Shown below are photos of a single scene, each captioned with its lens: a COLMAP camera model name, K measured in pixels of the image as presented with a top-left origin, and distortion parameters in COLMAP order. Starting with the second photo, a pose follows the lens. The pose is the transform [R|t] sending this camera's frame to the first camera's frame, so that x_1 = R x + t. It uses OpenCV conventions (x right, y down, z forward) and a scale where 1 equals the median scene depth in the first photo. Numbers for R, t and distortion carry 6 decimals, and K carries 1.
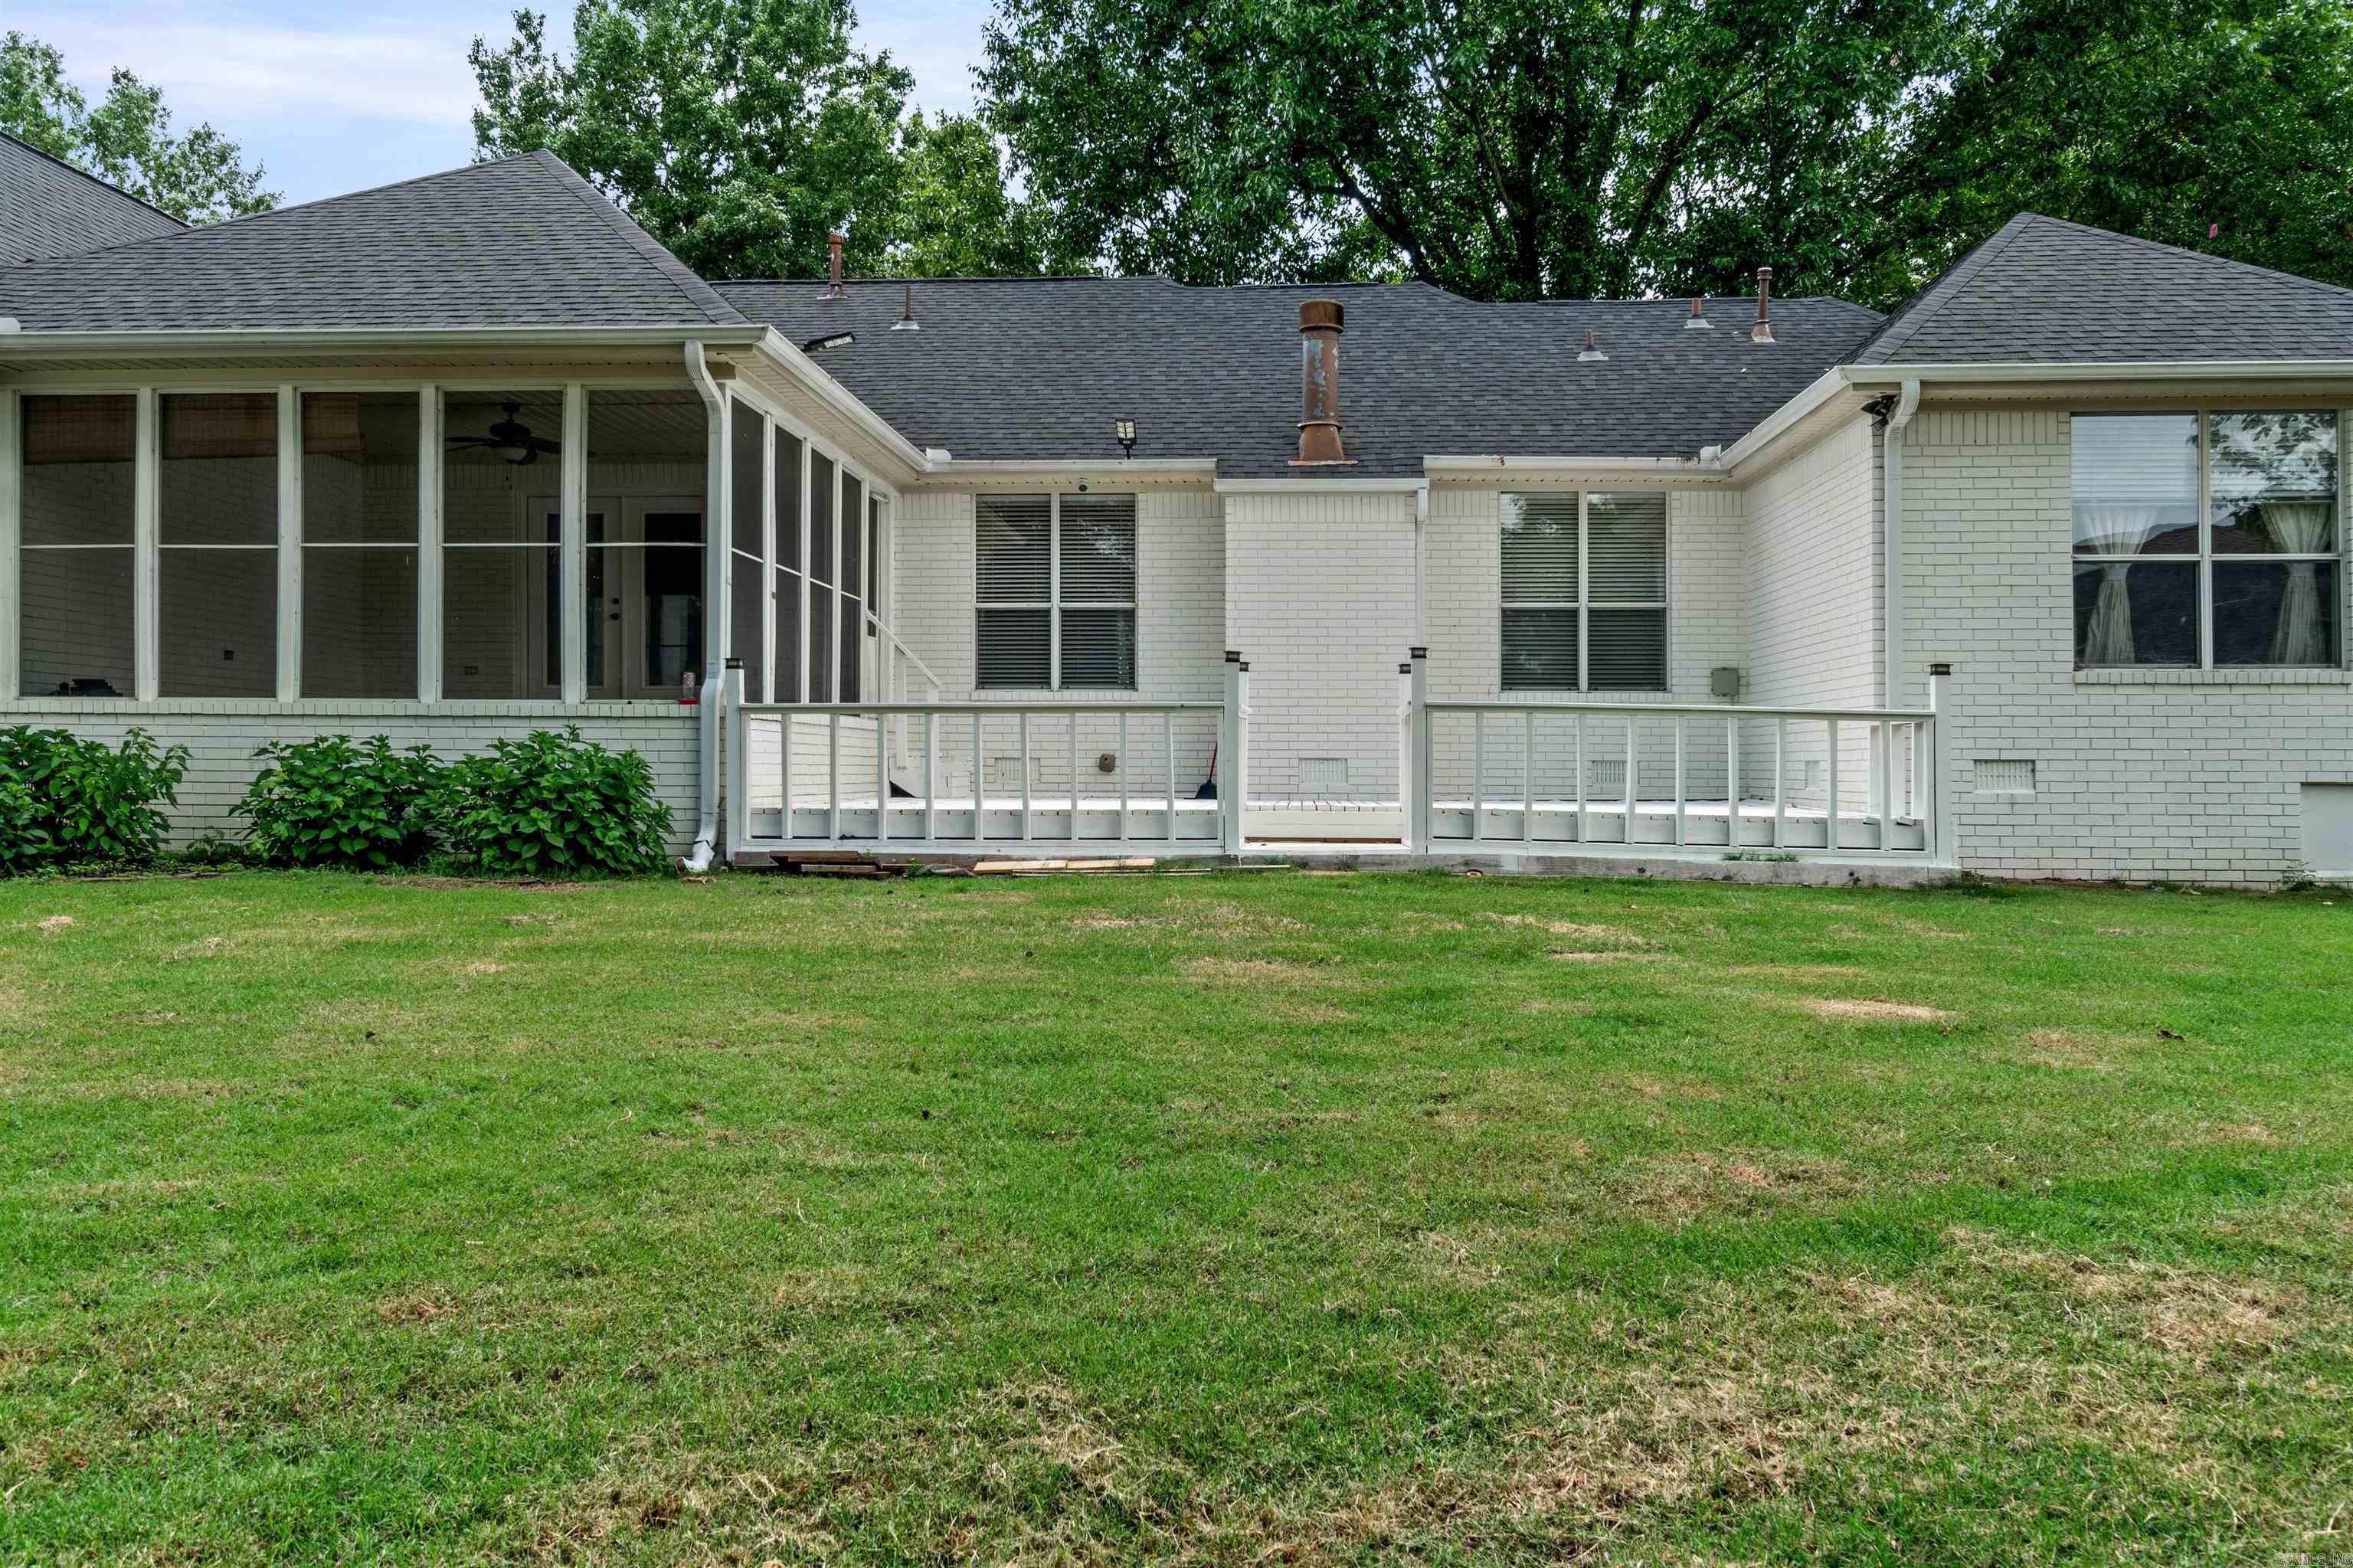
lens RADIAL K [[1854.4, 0, 1177.0], [0, 1854.4, 780.4], [0, 0, 1]] dist [0.007801, -0.000892]
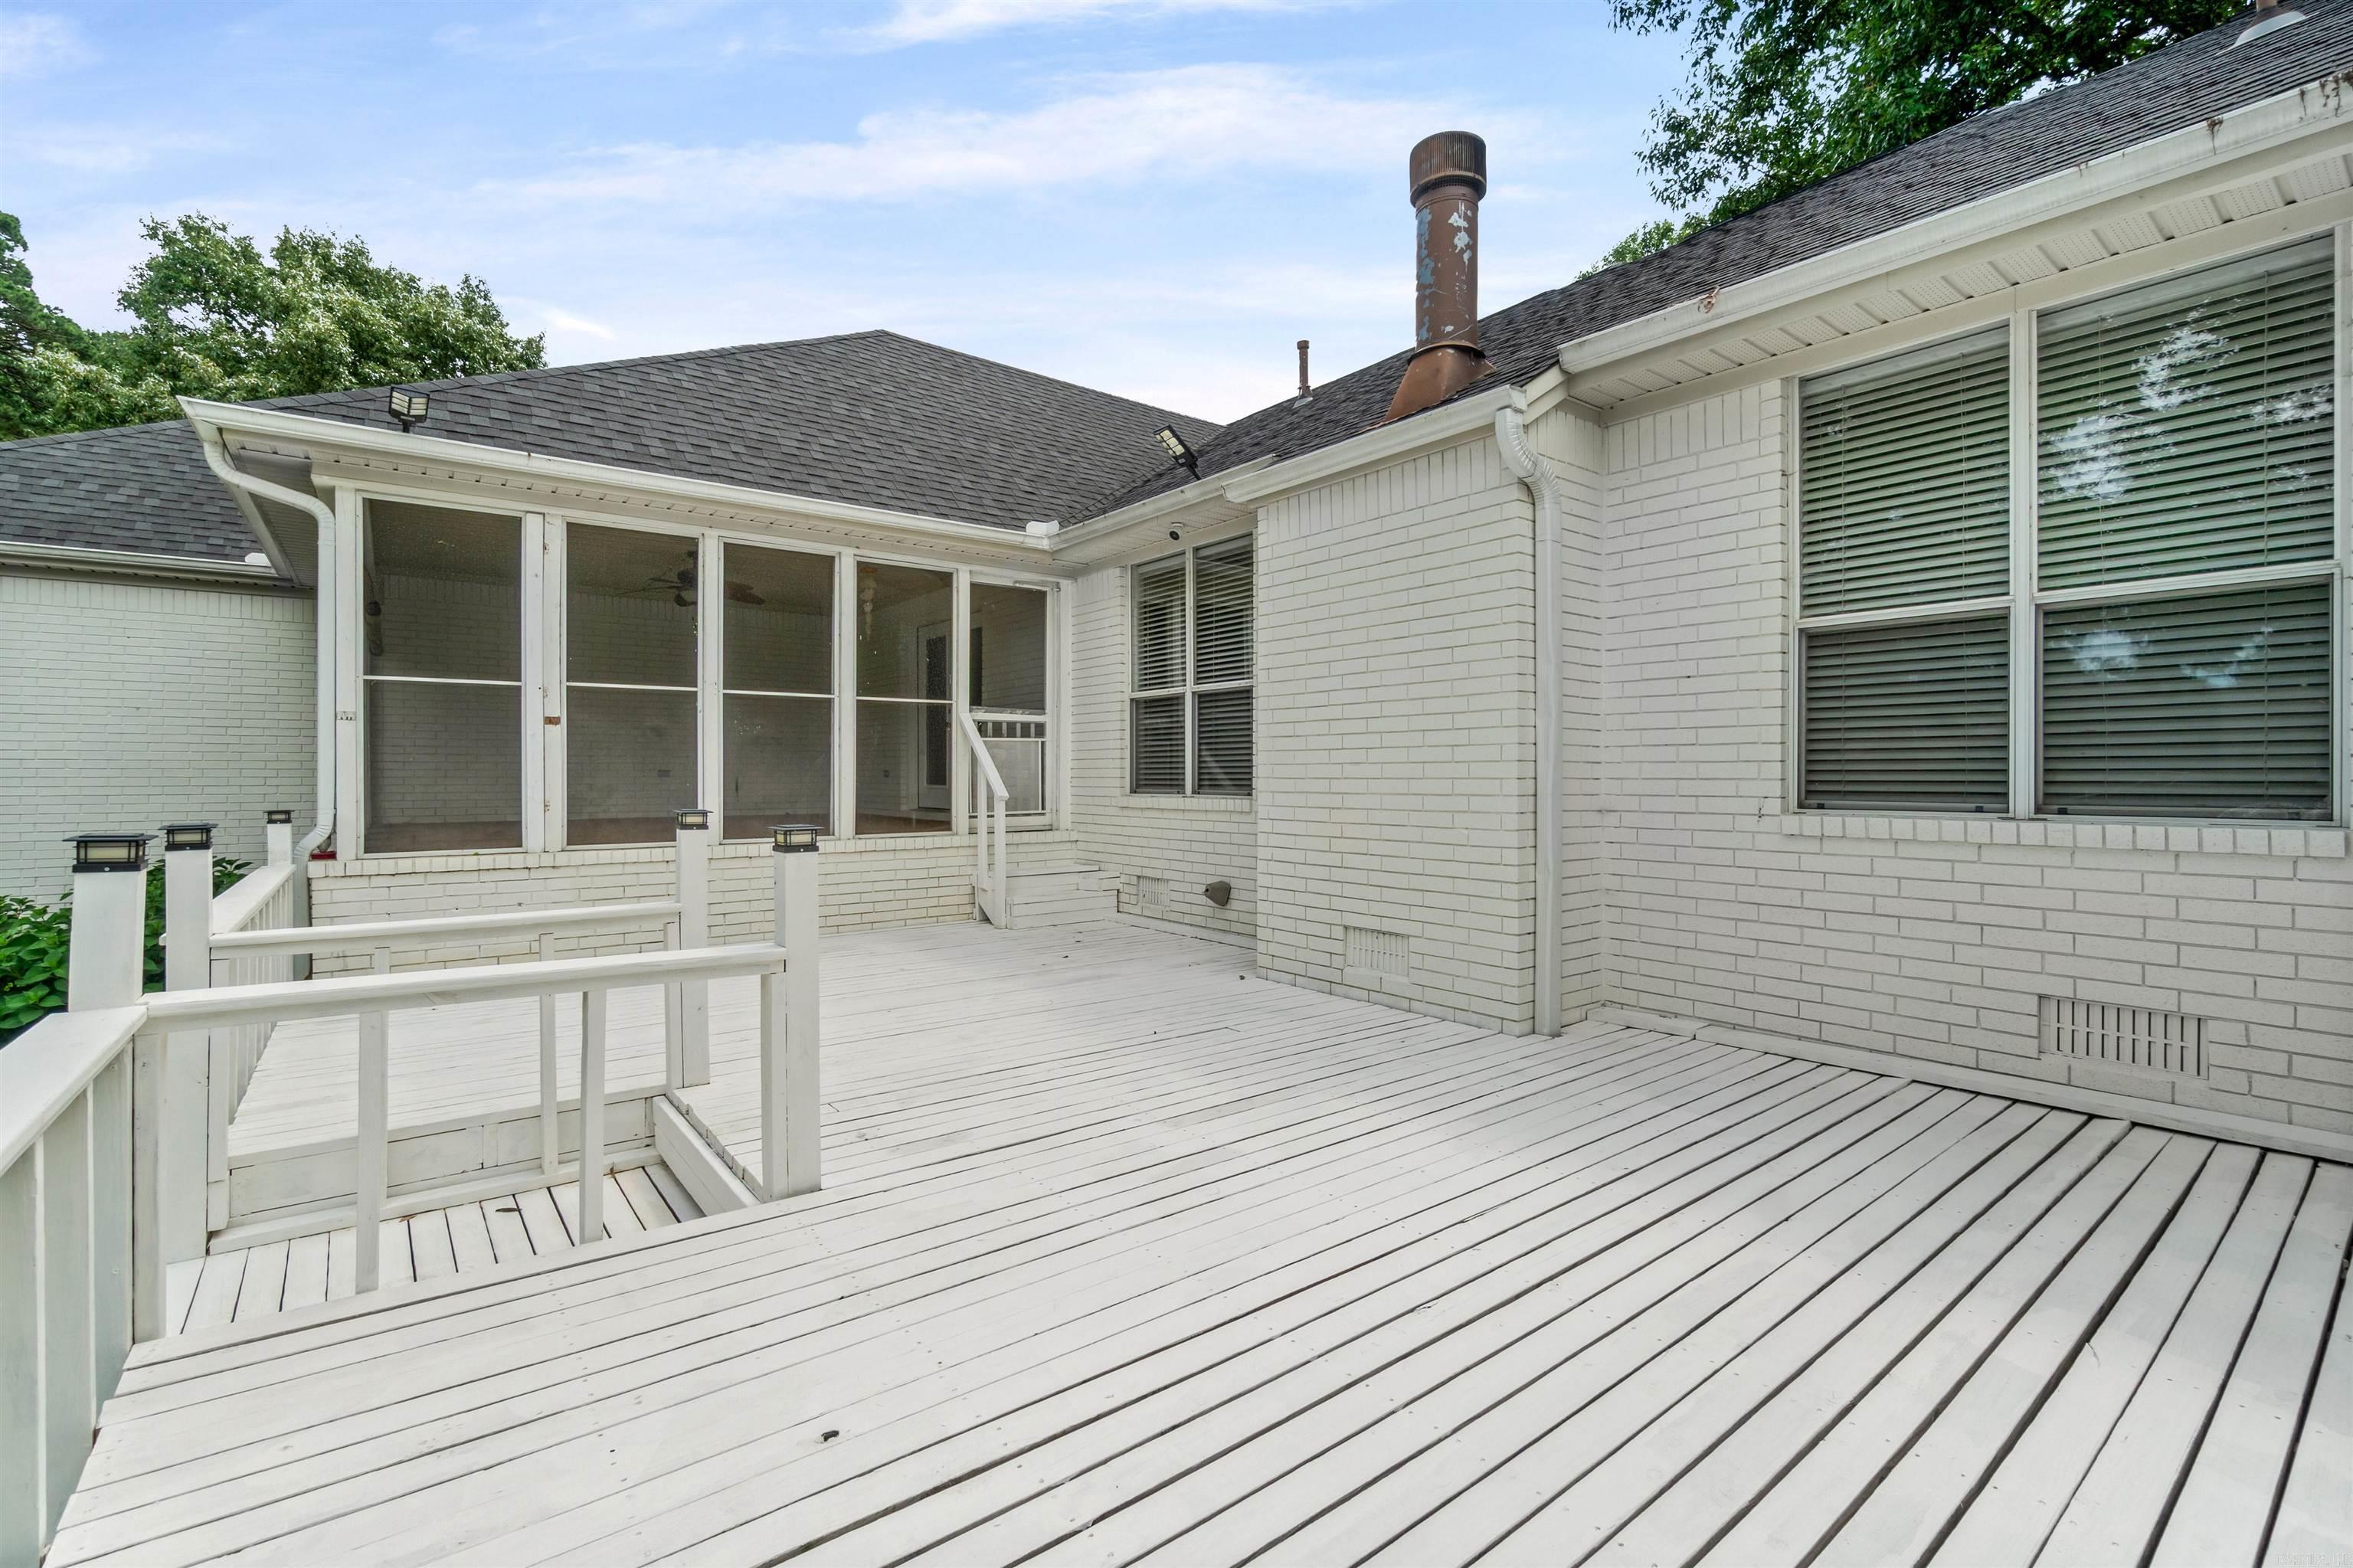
lens RADIAL K [[1022.1, 0, 1175.8], [0, 1022.1, 781.3], [0, 0, 1]] dist [0.003381, 0.000327]
pose [[0.668694, -0.002273, -0.743534, 0.260600], [0.003133, 0.999995, -0.000239, -0.055565], [0.743531, -0.002169, 0.668698, 0.712859]]
